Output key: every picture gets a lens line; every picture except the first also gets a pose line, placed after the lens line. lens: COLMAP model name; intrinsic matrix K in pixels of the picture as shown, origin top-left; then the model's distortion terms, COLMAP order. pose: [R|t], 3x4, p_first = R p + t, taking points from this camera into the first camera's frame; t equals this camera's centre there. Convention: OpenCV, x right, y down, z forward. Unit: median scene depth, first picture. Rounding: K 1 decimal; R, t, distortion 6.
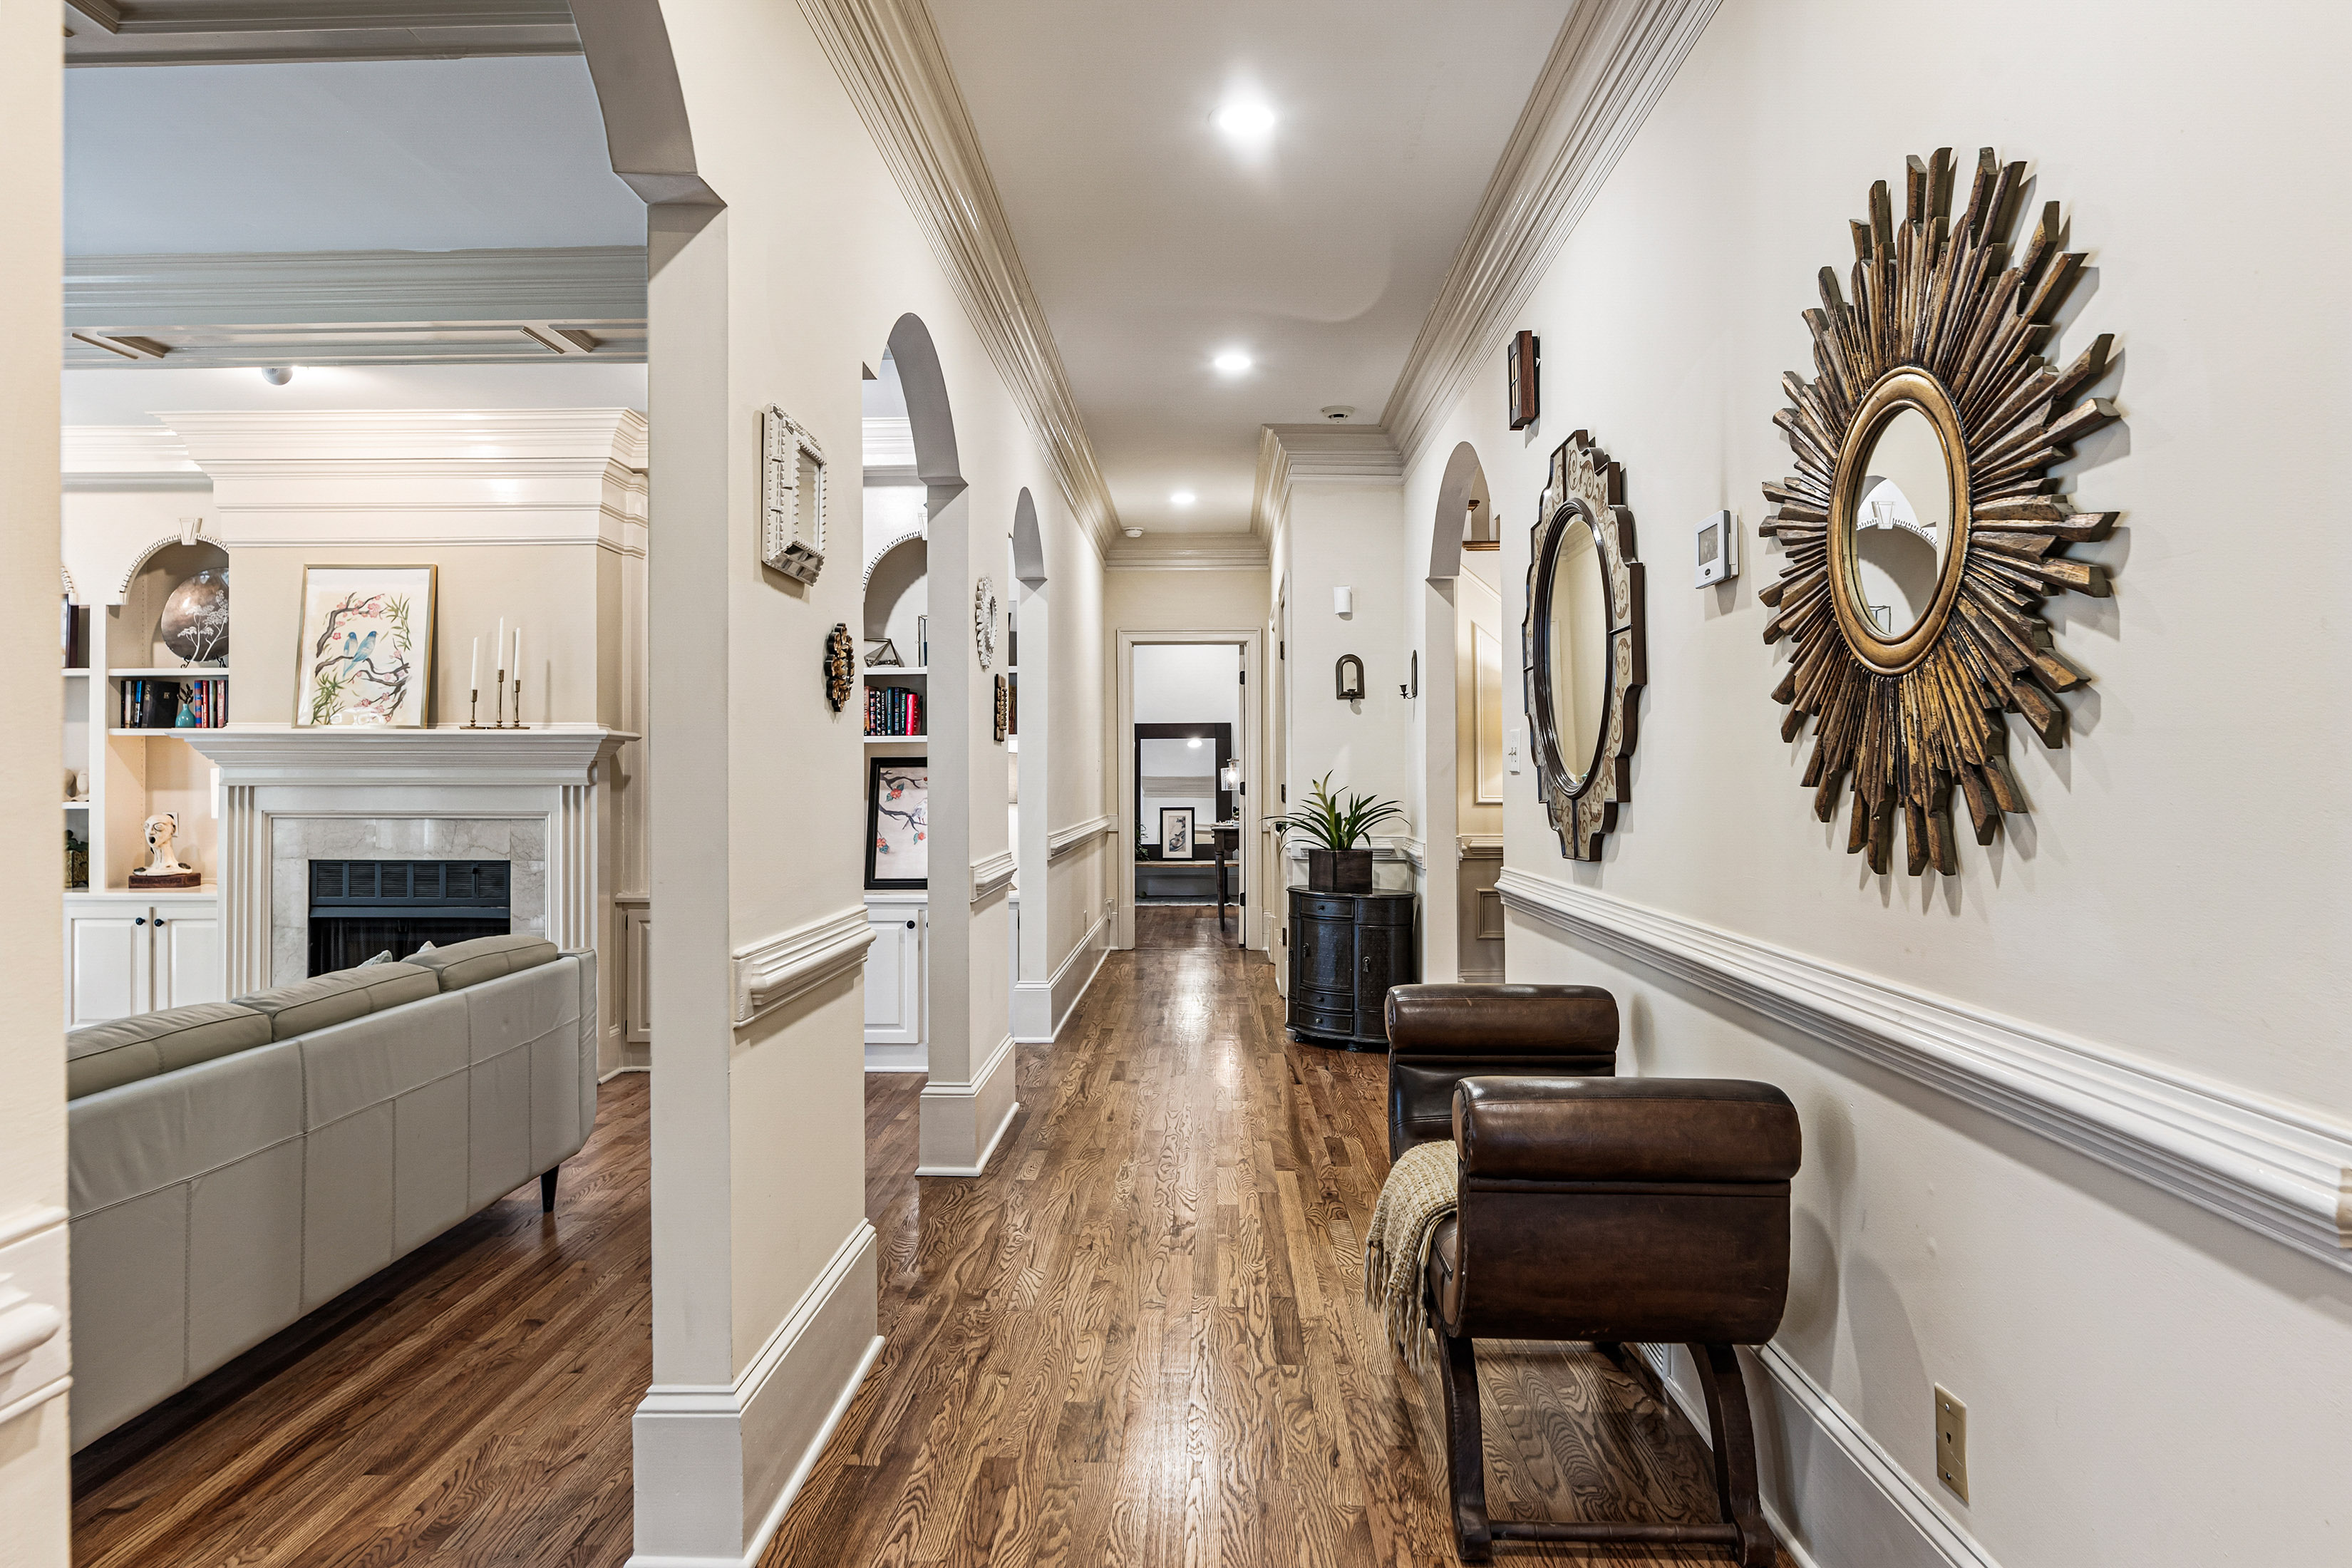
lens RADIAL K [[1466.0, 0, 1164.9], [0, 1466.0, 771.1], [0, 0, 1]] dist [0.001402, -0.001139]
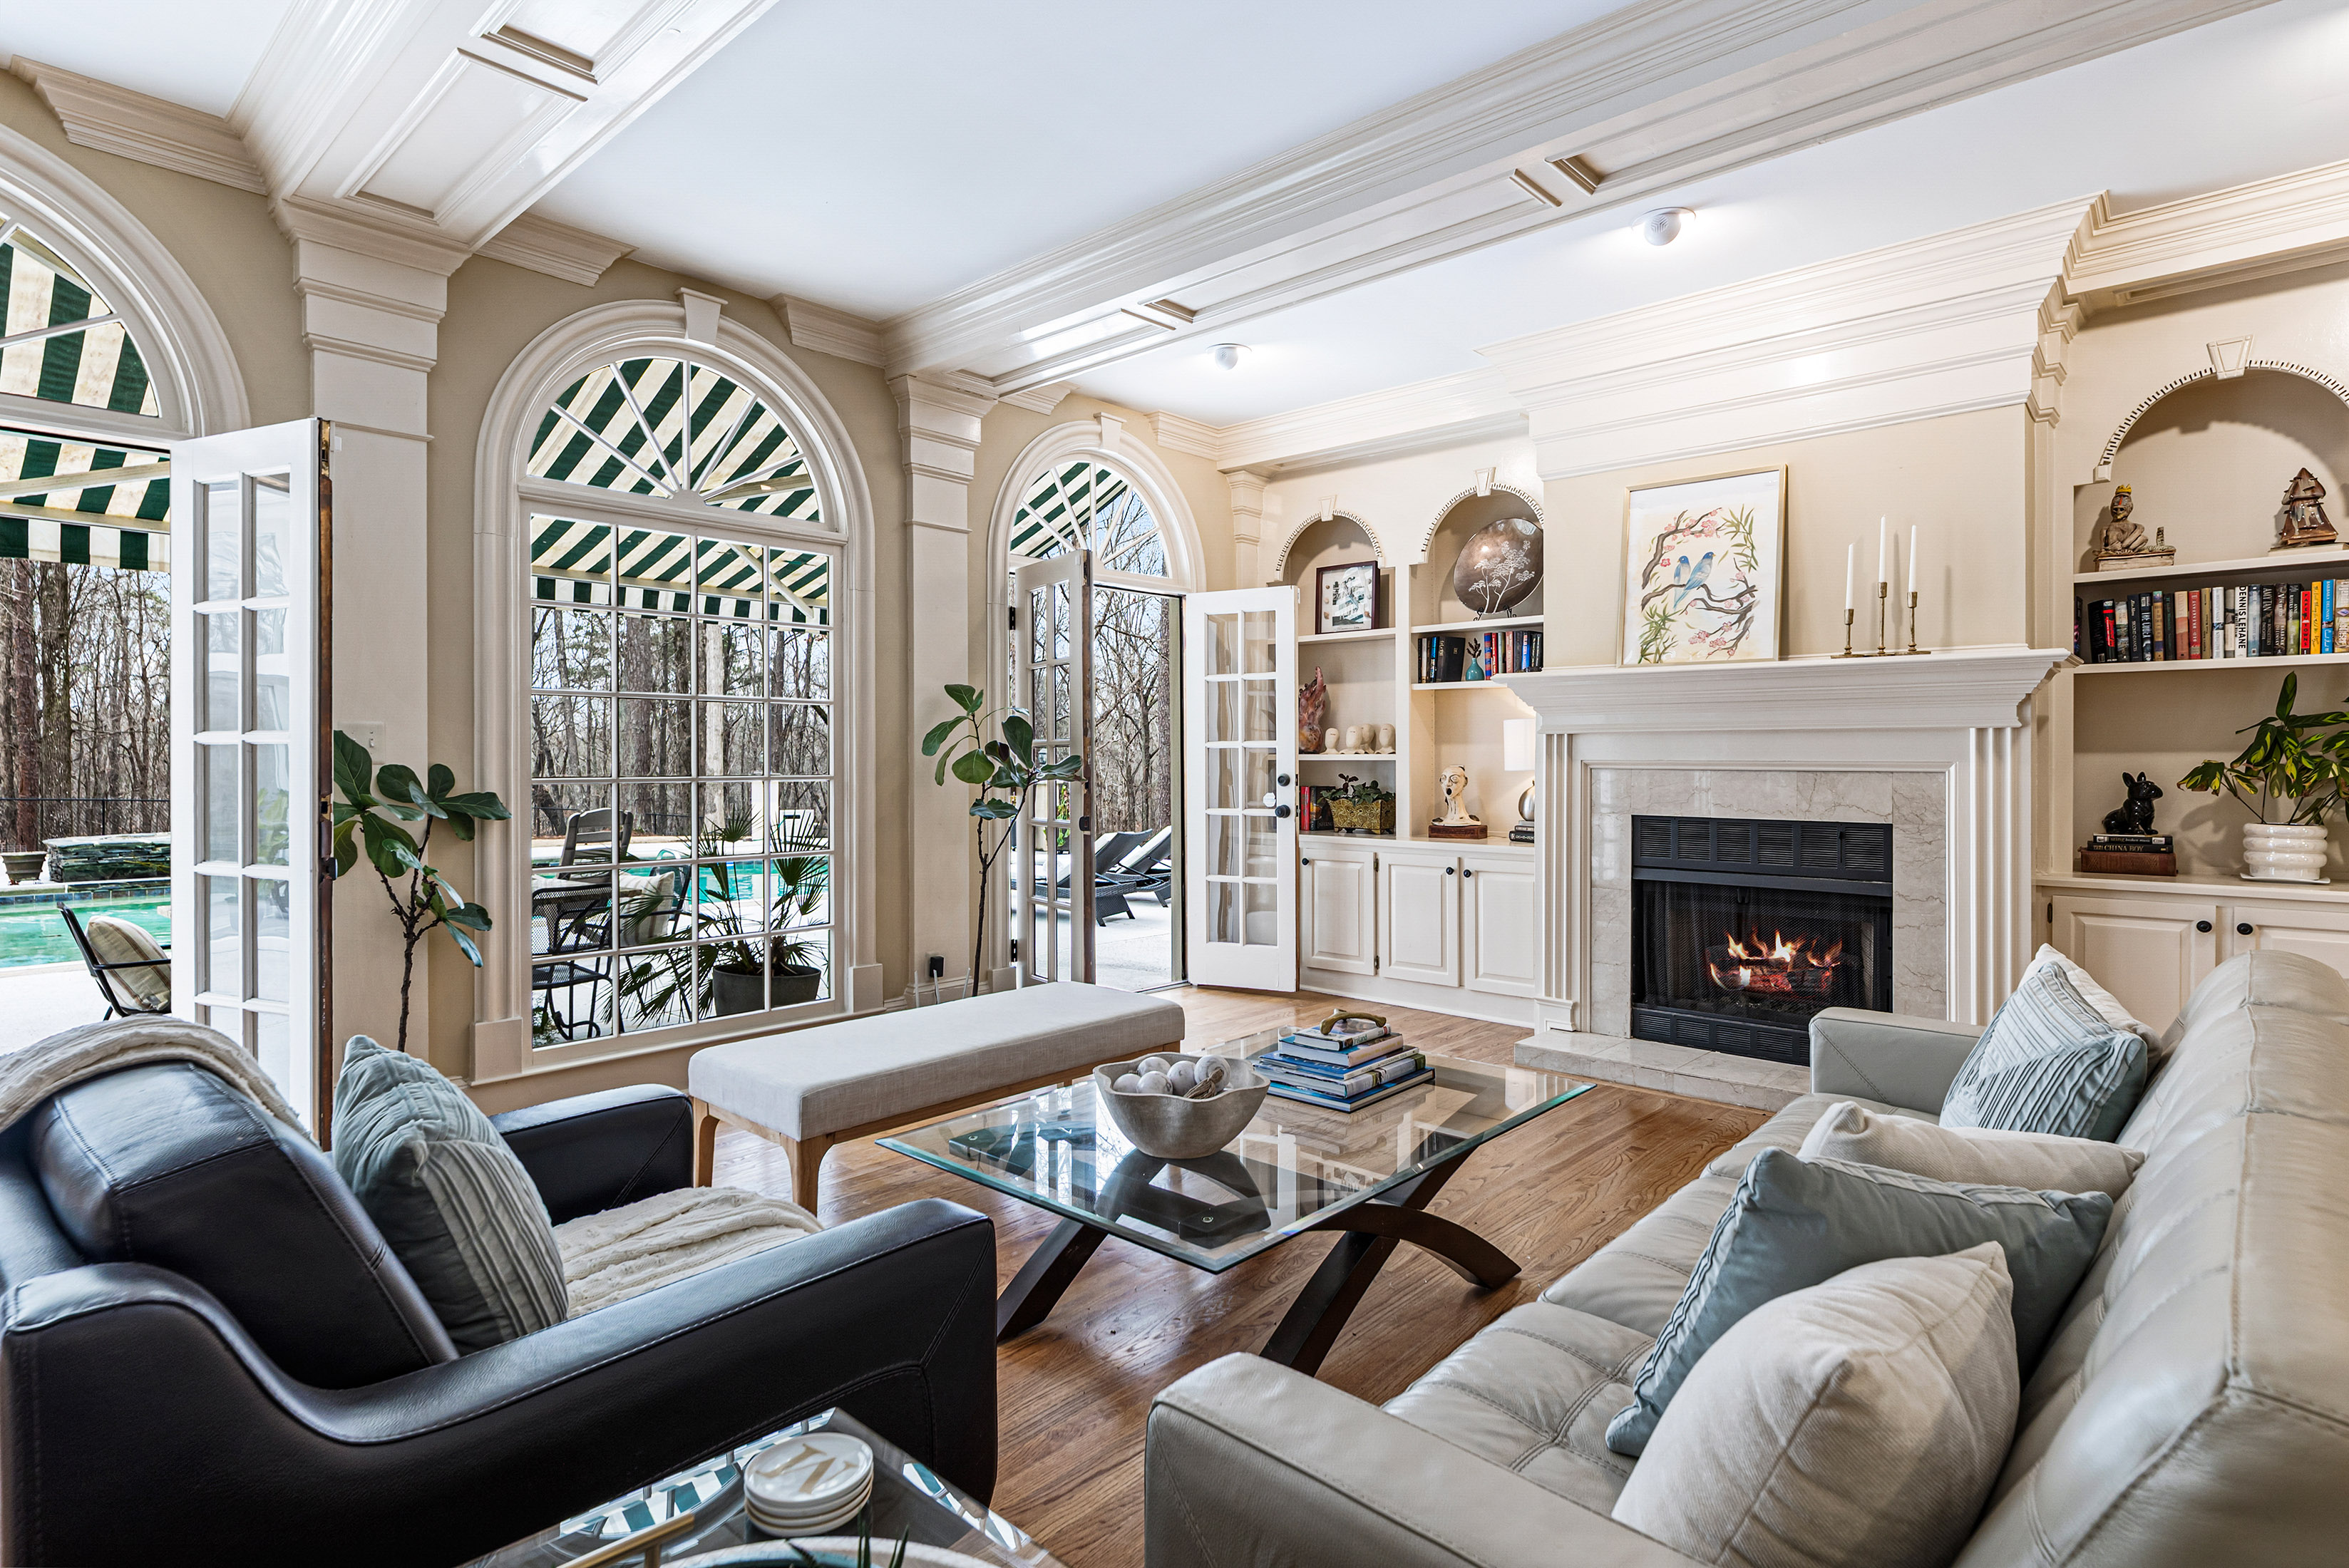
lens RADIAL K [[1202.0, 0, 1162.3], [0, 1202.0, 780.6], [0, 0, 1]] dist [0.002550, 0.000103]
pose [[0.765898, 0.013393, -0.642822, -0.329817], [-0.000568, 0.999797, 0.020154, 0.024542], [0.642962, -0.015071, 0.765750, 0.250247]]
